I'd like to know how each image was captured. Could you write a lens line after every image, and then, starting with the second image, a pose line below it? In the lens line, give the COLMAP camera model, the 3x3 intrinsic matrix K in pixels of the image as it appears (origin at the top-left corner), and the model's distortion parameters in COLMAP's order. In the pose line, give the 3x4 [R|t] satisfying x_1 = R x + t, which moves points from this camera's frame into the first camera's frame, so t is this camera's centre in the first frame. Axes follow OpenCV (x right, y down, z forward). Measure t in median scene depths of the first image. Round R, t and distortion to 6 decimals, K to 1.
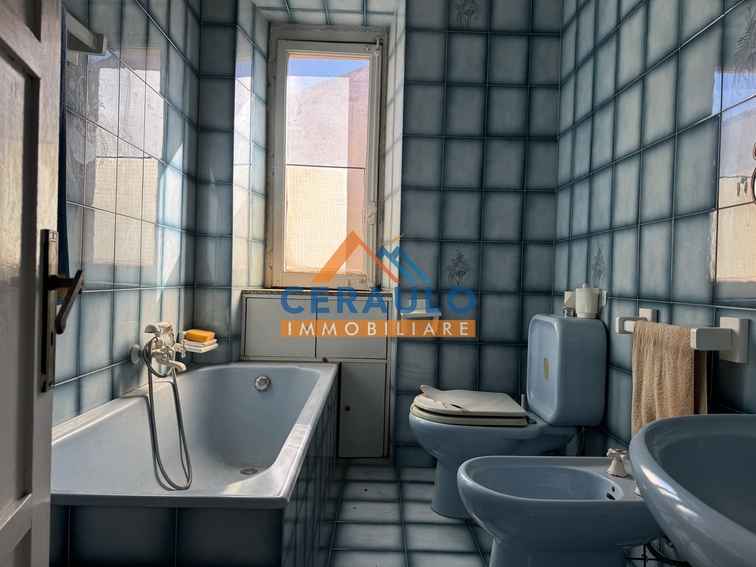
lens RADIAL K [[531.1, 0, 378.0], [0, 531.1, 283.5], [0, 0, 1]] dist [0.001165, -0.000539]
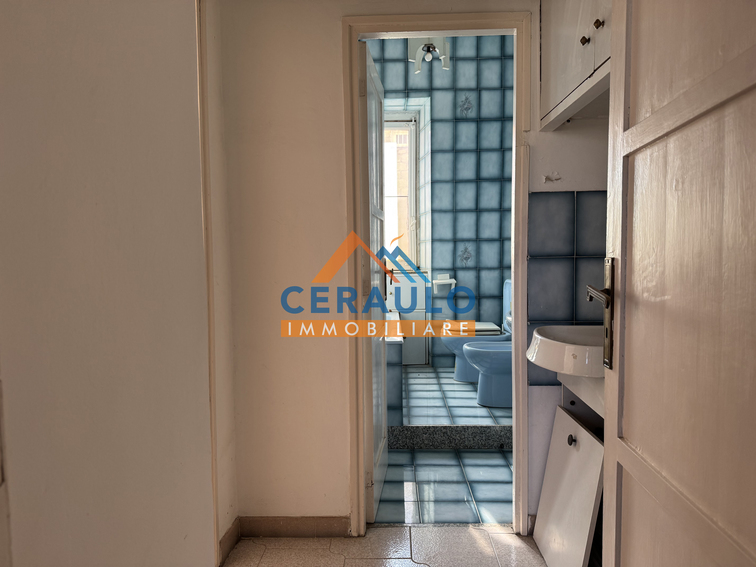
lens RADIAL K [[521.1, 0, 378.0], [0, 521.1, 283.5], [0, 0, 1]] dist [0.058835, 0.000312]
pose [[0.998088, -0.038326, -0.048502, -0.056142], [0.040792, 0.997869, 0.050923, -0.037040], [0.046447, -0.052804, 0.997524, -0.742696]]
